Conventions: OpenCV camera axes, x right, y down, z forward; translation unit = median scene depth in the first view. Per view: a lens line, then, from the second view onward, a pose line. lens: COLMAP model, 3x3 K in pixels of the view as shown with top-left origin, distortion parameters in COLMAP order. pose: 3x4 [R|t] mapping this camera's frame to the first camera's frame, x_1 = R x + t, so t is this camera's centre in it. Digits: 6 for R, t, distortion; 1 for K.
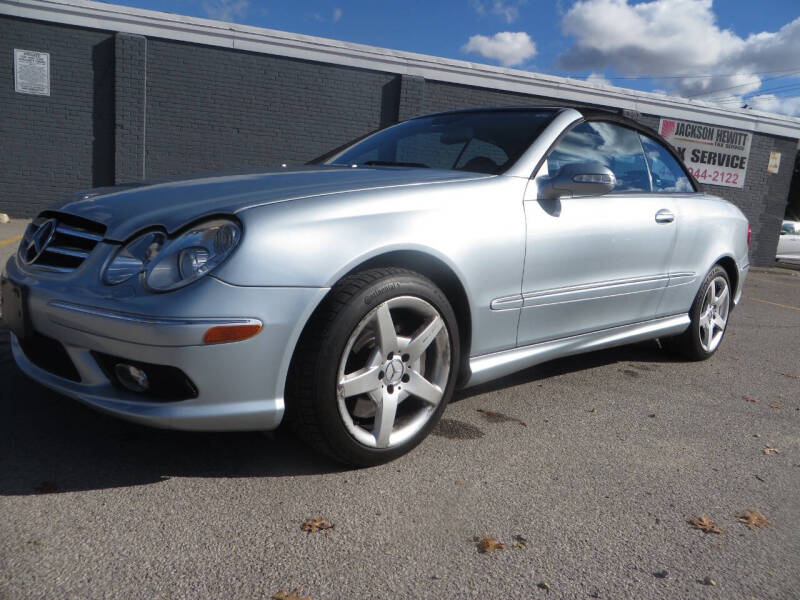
lens RADIAL K [[597.1, 0, 403.7], [0, 597.1, 300.9], [0, 0, 1]] dist [-0.009706, 0.006832]
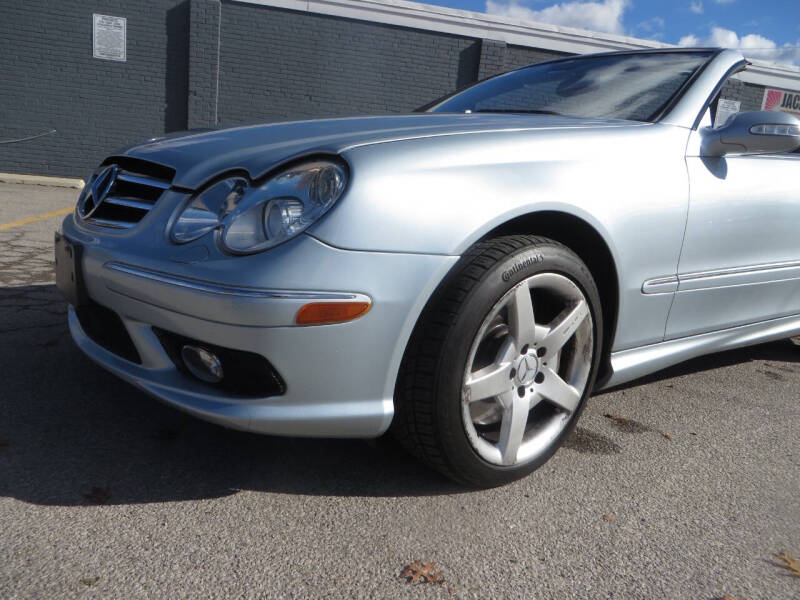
lens RADIAL K [[594.9, 0, 400.0], [0, 594.9, 300.0], [0, 0, 1]] dist [-0.005049, -0.003876]
pose [[0.994041, 0.037430, -0.102382, -0.098087], [-0.033834, 0.998756, 0.036637, 0.005910], [0.103626, -0.032955, 0.994070, 0.206207]]
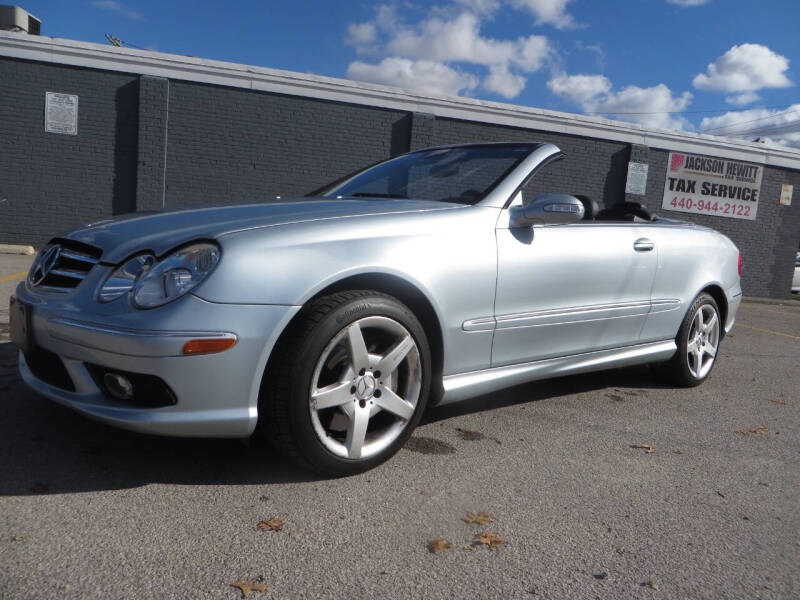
lens RADIAL K [[597.1, 0, 403.7], [0, 597.1, 300.9], [0, 0, 1]] dist [-0.009706, 0.006832]
pose [[0.999412, 0.002213, -0.034206, 0.084457], [-0.004110, 0.998450, -0.055496, 0.022834], [0.034031, 0.055604, 0.997873, -0.069296]]
